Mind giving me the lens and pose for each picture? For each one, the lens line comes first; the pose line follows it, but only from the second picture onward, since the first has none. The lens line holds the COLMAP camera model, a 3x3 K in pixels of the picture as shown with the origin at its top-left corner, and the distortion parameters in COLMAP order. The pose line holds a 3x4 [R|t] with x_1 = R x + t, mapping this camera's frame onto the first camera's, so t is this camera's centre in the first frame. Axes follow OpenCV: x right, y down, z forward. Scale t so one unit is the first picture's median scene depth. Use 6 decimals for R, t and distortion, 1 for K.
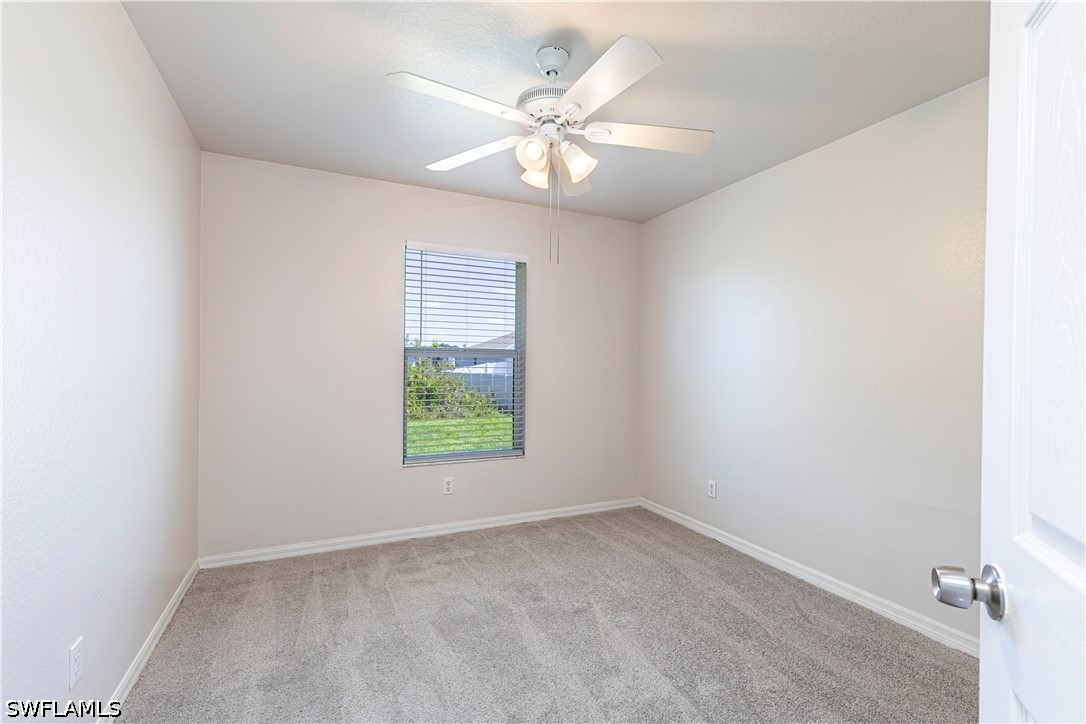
lens RADIAL K [[497.1, 0, 570.9], [0, 497.1, 362.9], [0, 0, 1]] dist [-0.000146, -0.000065]
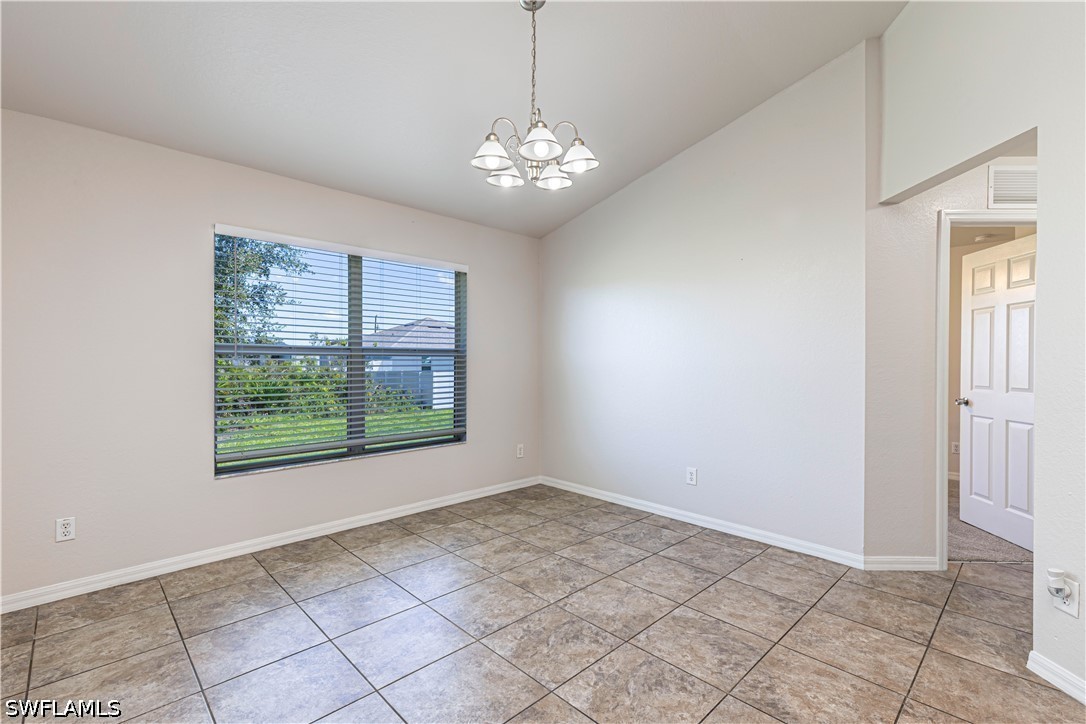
lens RADIAL K [[486.5, 0, 549.3], [0, 486.5, 364.1], [0, 0, 1]] dist [0.014020, -0.000238]
pose [[0.955805, -0.007611, 0.293903, -0.181278], [0.005287, 0.999948, 0.008702, -0.001298], [-0.293954, -0.006763, 0.955796, -0.091623]]
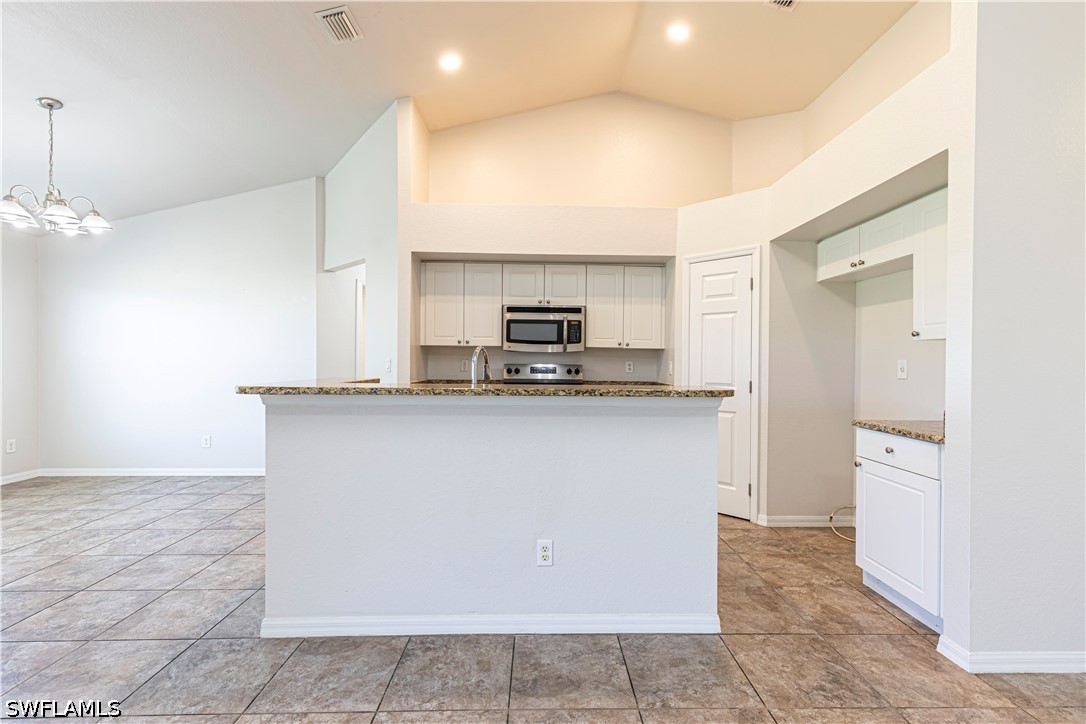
lens RADIAL K [[481.1, 0, 550.1], [0, 481.1, 365.8], [0, 0, 1]] dist [0.002411, 0.000025]
pose [[0.429729, -0.013734, 0.902854, -0.390505], [-0.006297, 0.999814, 0.018206, -0.004393], [-0.902936, -0.013509, 0.429562, -0.613810]]
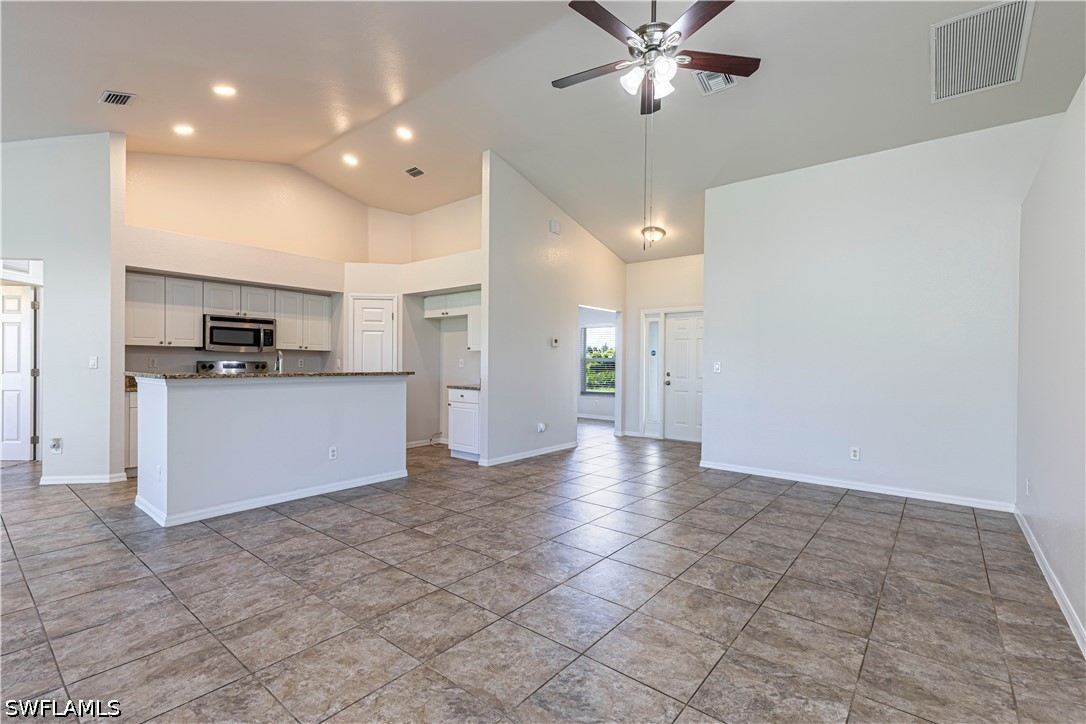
lens RADIAL K [[487.7, 0, 545.0], [0, 487.7, 363.4], [0, 0, 1]] dist [0.012819, -0.000769]
pose [[-0.401147, -0.015271, 0.915886, -1.104865], [-0.014258, 0.999844, 0.010426, -0.009825], [-0.915903, -0.008876, -0.401302, -0.382424]]
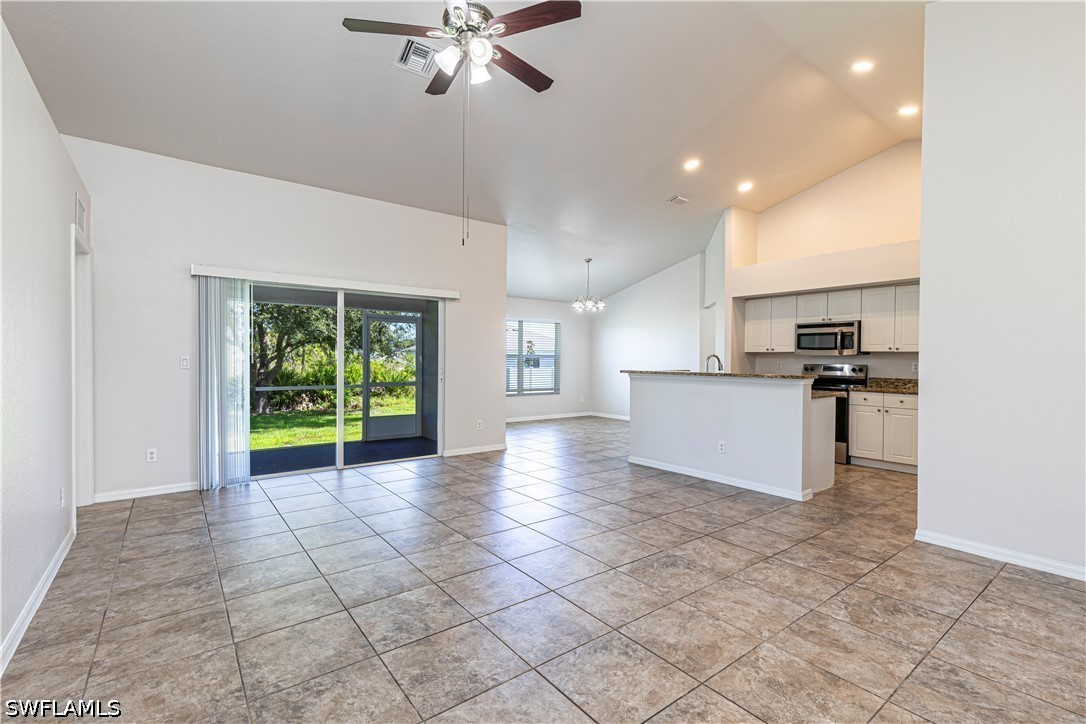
lens RADIAL K [[481.1, 0, 550.1], [0, 481.1, 365.8], [0, 0, 1]] dist [0.002411, 0.000025]
pose [[0.982005, -0.001822, 0.188845, -0.549246], [-0.000887, 0.999898, 0.014257, -0.004429], [-0.188851, -0.014168, 0.981903, -1.438817]]
